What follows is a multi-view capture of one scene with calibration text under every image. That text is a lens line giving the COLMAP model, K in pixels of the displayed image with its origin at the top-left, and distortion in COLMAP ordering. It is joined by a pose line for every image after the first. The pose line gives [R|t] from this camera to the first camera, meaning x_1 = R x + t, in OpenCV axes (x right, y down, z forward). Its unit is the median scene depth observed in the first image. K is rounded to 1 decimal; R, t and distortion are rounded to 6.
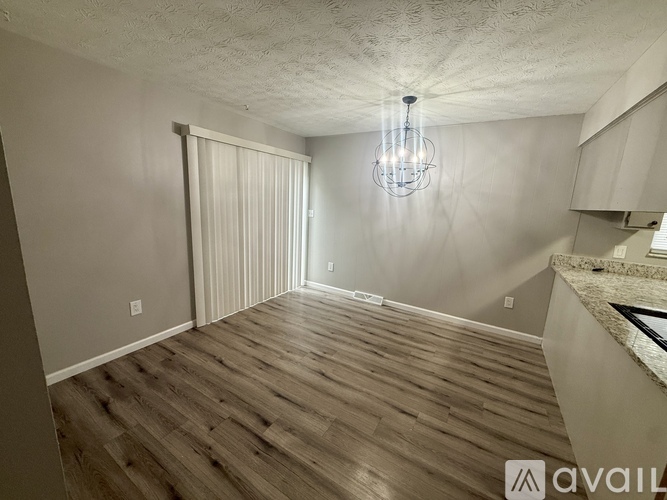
lens RADIAL K [[267.9, 0, 333.9], [0, 267.9, 250.5], [0, 0, 1]] dist [-0.000560, -0.000132]
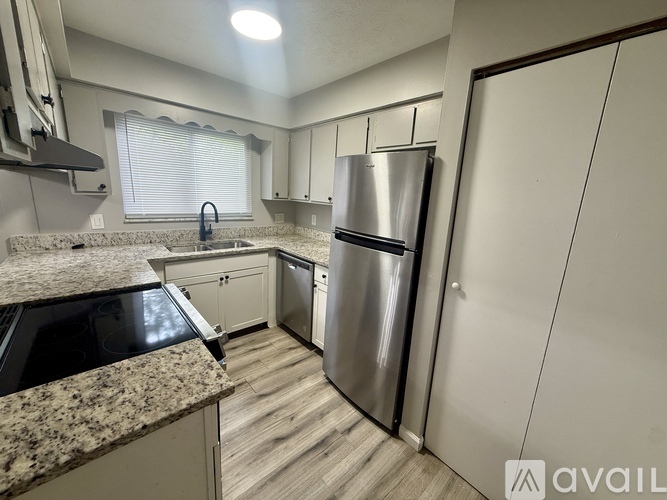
lens RADIAL K [[267.9, 0, 334.4], [0, 267.9, 251.2], [0, 0, 1]] dist [-0.000560, -0.000132]
pose [[0.298737, -0.237819, 0.924229, 0.461599], [0.139959, 0.968899, 0.204075, 0.028265], [-0.944017, 0.068389, 0.322731, -0.012663]]
